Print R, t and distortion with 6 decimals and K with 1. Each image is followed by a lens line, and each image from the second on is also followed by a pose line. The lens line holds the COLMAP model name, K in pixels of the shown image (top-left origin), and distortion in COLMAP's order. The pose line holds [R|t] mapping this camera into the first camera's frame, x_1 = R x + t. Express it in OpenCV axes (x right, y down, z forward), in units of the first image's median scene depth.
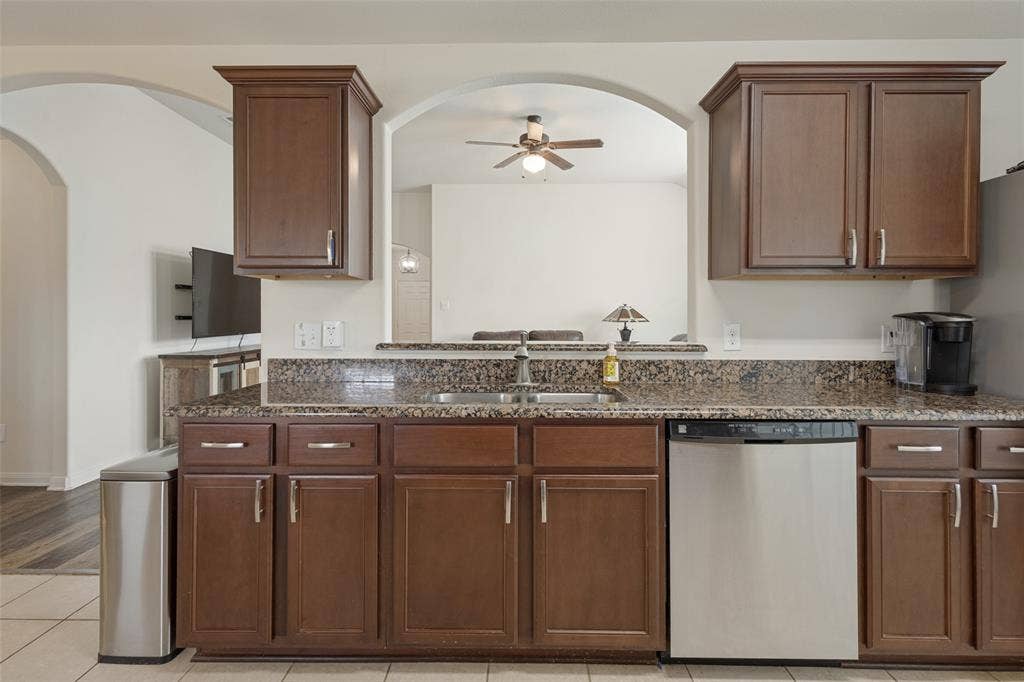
lens RADIAL K [[479.4, 0, 511.6], [0, 479.4, 318.0], [0, 0, 1]] dist [0.000018, -0.000056]
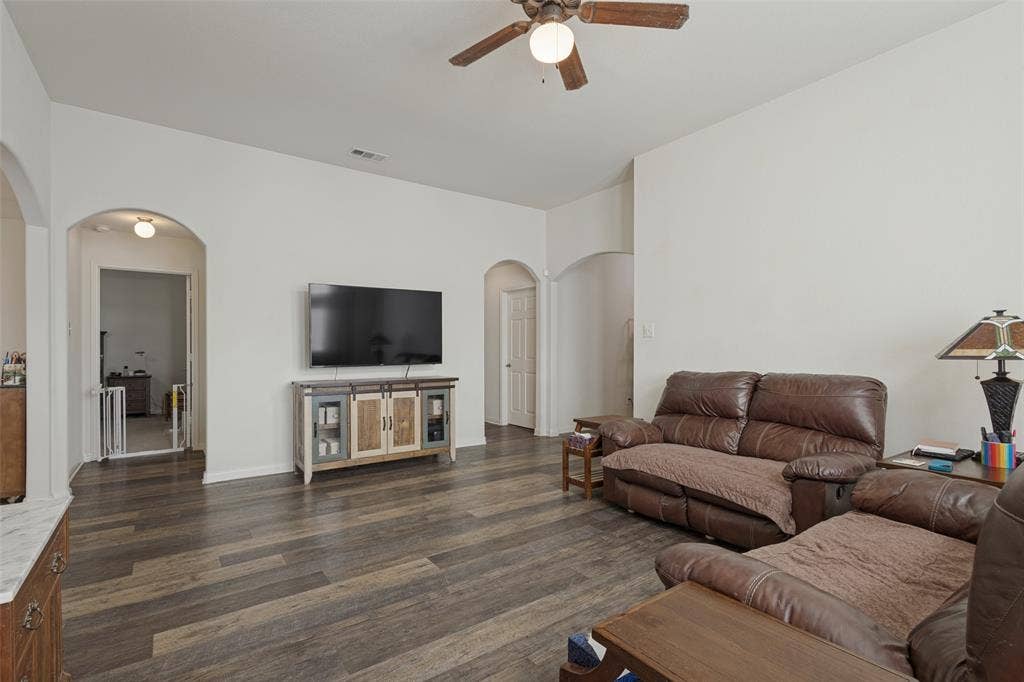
lens RADIAL K [[476.1, 0, 514.4], [0, 476.1, 349.3], [0, 0, 1]] dist [0.010011, 0.000155]
pose [[0.595382, -0.002433, -0.803439, 0.874896], [-0.000914, 0.999993, -0.003705, 0.007409], [0.803442, 0.002940, 0.595376, 1.352659]]
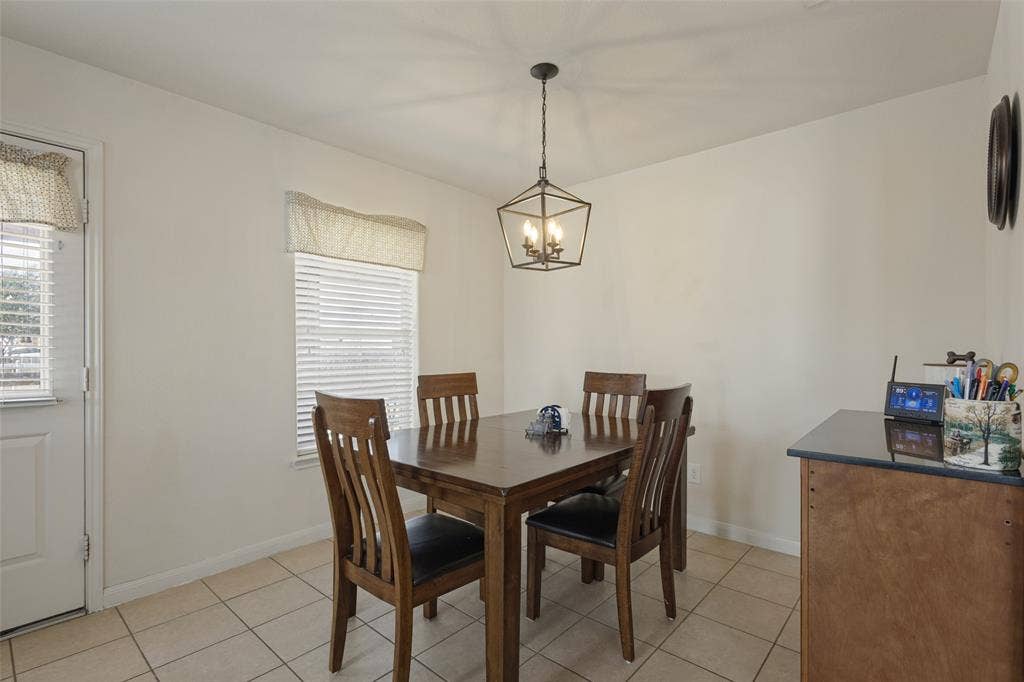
lens RADIAL K [[476.1, 0, 514.4], [0, 476.1, 349.3], [0, 0, 1]] dist [0.010011, 0.000155]
pose [[-0.658713, -0.002163, -0.752391, -0.745383], [-0.005610, 0.999982, 0.002037, 0.002981], [0.752374, 0.005563, -0.658713, 0.929650]]
